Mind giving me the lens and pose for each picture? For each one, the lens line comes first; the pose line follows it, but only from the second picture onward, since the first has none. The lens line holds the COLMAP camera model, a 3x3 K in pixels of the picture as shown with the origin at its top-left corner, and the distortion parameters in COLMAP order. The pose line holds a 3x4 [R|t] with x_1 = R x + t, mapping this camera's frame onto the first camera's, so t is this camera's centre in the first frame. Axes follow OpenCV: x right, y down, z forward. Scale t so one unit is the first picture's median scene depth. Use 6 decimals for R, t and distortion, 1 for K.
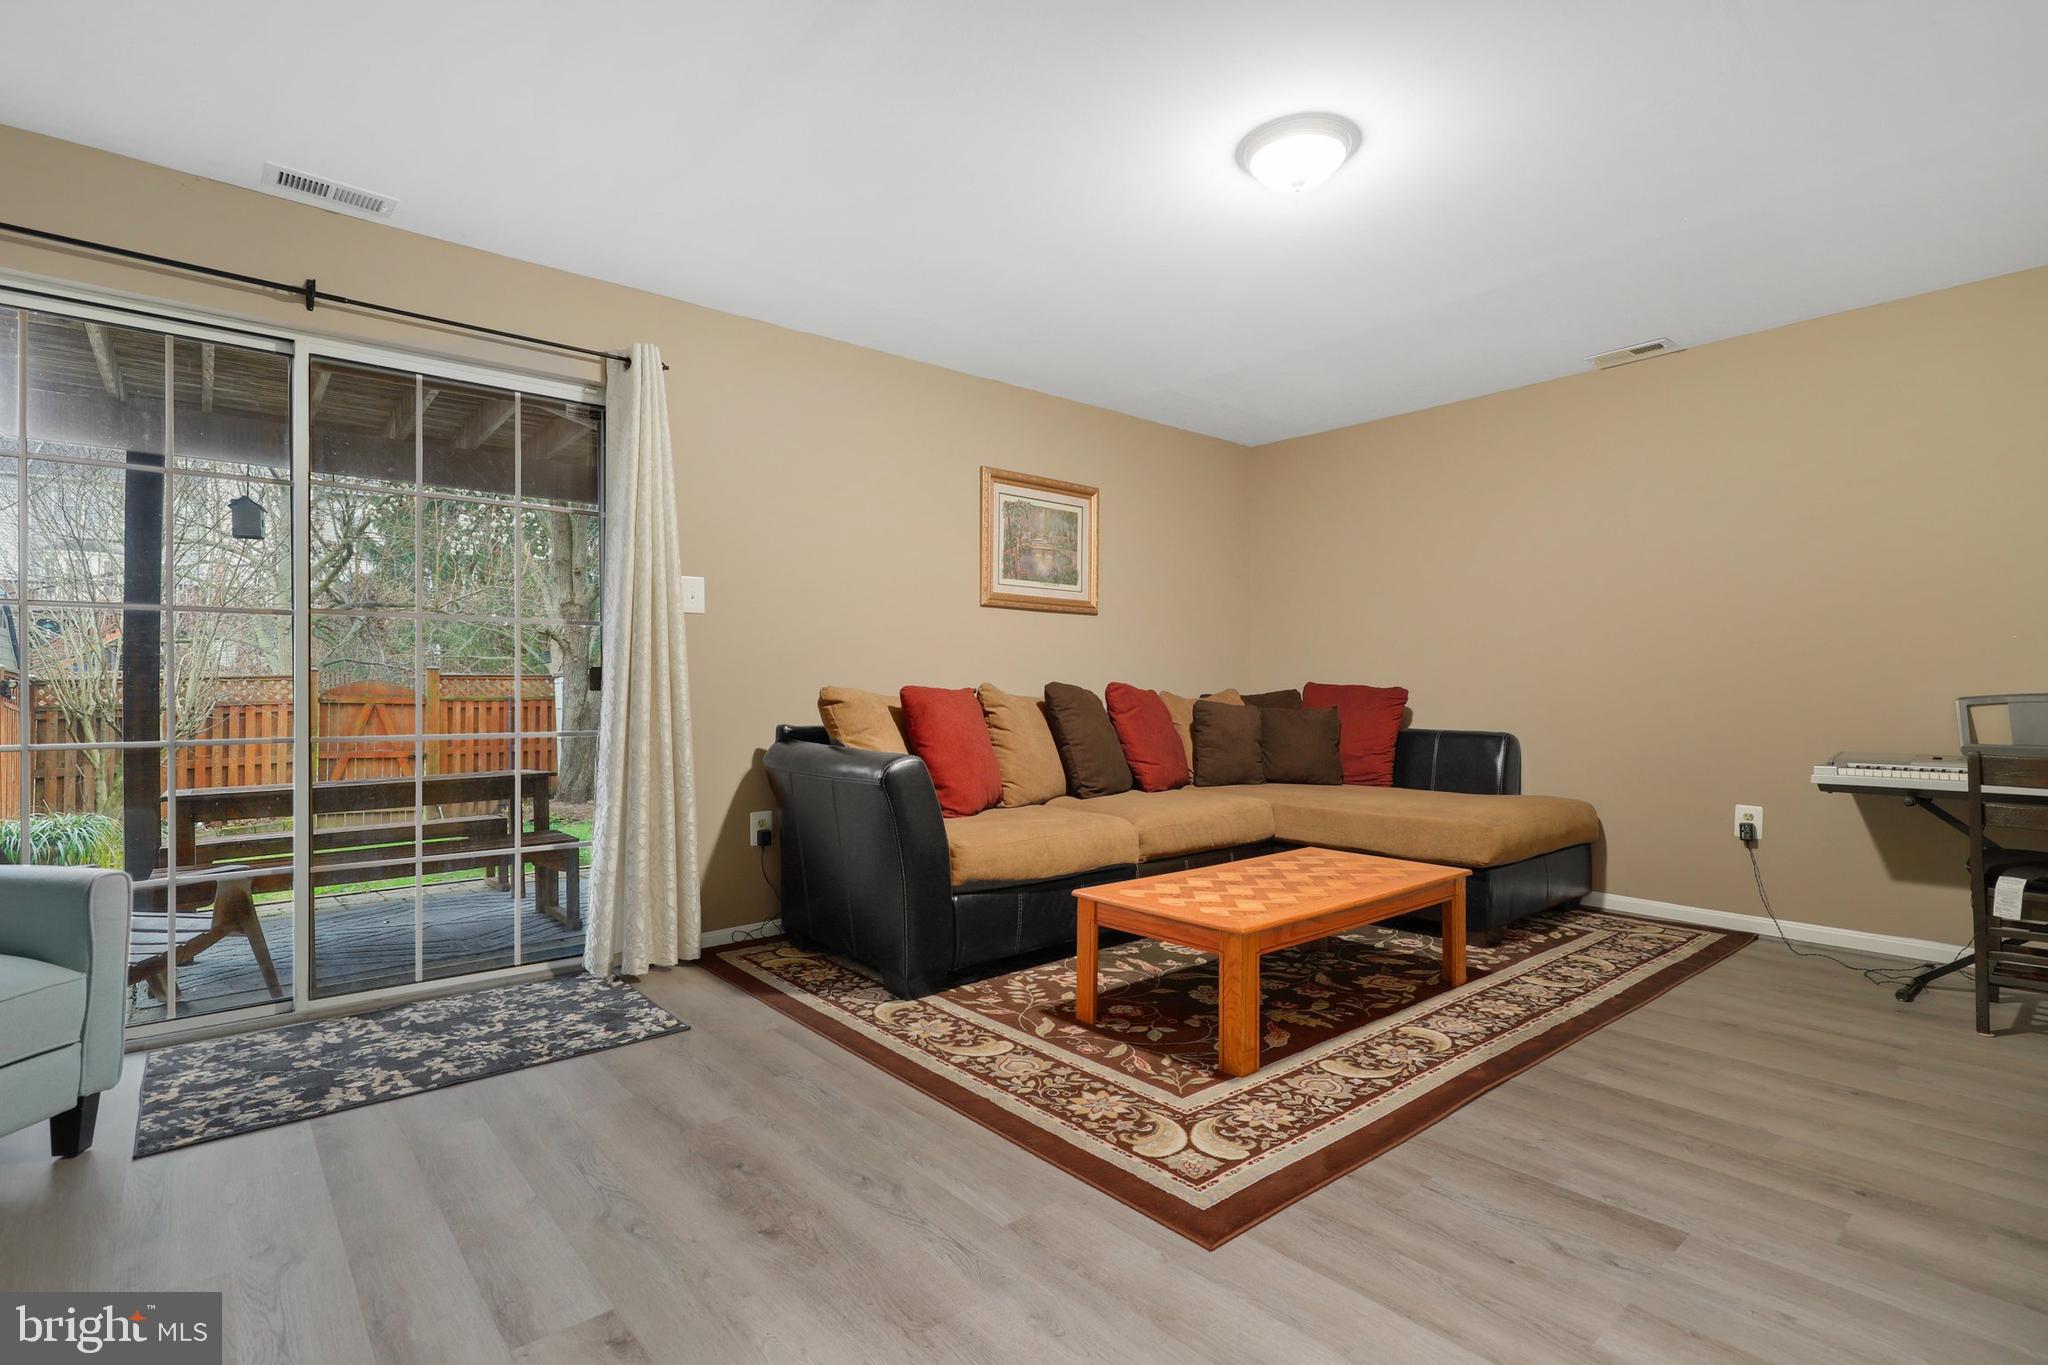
lens RADIAL K [[959.6, 0, 1024.0], [0, 959.6, 682.5], [0, 0, 1]] dist [-0.001043, 0.000031]
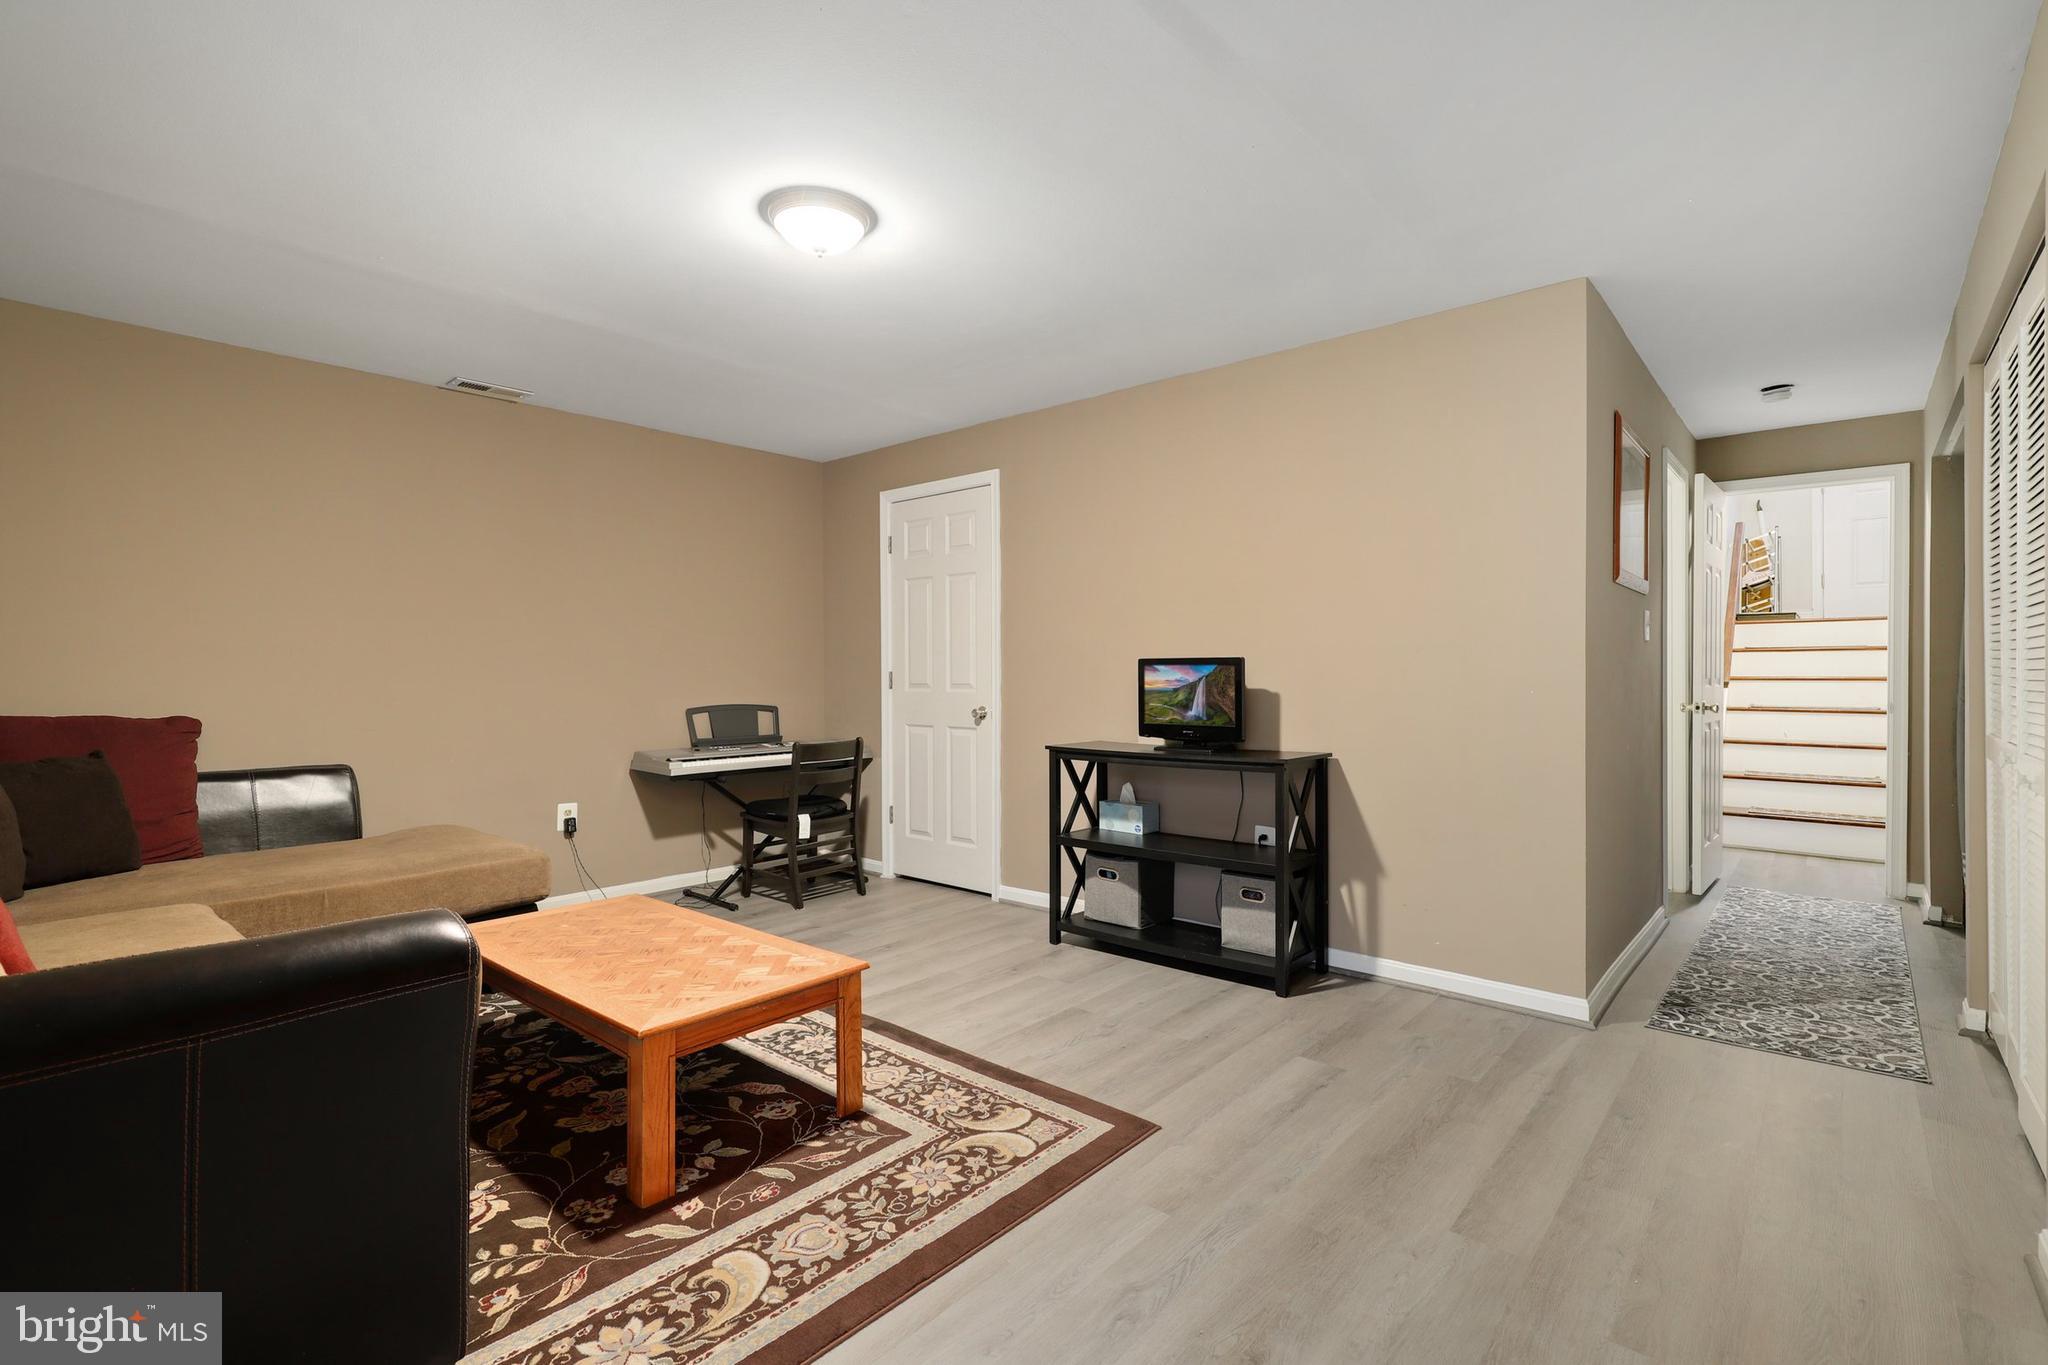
lens RADIAL K [[924.0, 0, 1035.0], [0, 924.0, 687.2], [0, 0, 1]] dist [-0.000191, 0.000196]
pose [[-0.134825, -0.017073, 0.990722, -0.770506], [-0.000824, 0.999853, 0.017118, -0.062833], [-0.990869, 0.001492, -0.134819, 0.924761]]
